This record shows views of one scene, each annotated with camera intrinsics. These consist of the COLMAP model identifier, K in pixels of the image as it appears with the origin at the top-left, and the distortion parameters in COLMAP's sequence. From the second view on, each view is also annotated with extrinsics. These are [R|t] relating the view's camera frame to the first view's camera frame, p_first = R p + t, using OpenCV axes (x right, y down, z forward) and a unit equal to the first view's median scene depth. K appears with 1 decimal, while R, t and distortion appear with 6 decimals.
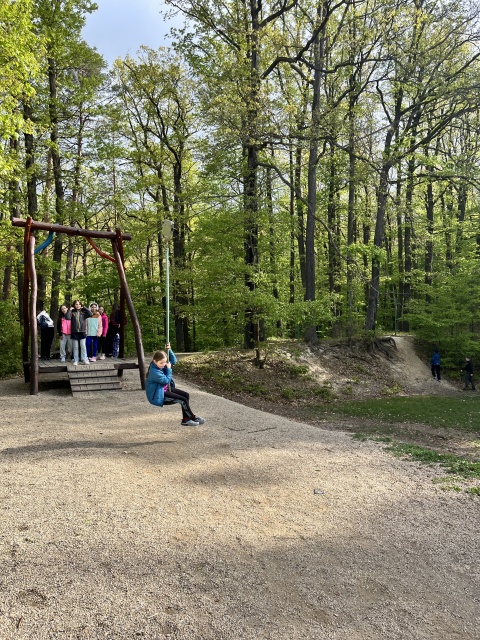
lens RADIAL K [[486.0, 0, 240.0], [0, 486.0, 320.0], [0, 0, 1]] dist [0.062749, -0.101236]
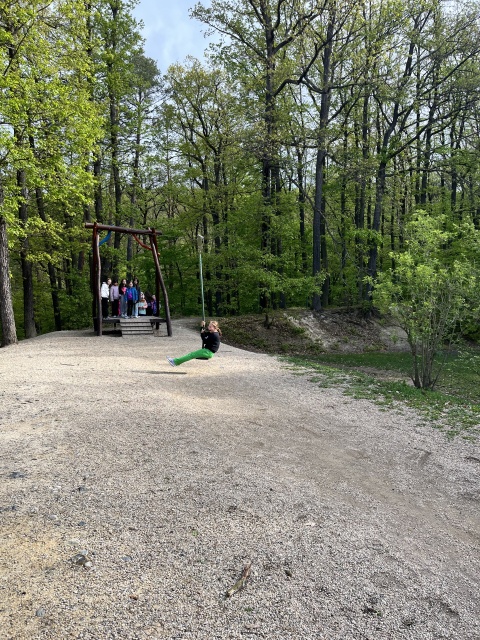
lens RADIAL K [[486.0, 0, 240.0], [0, 486.0, 320.0], [0, 0, 1]] dist [0.062749, -0.101236]
pose [[0.991744, 0.011555, -0.127712, 0.115889], [-0.004598, 0.998496, 0.054639, 0.005090], [0.128151, -0.053601, 0.990305, -0.251955]]
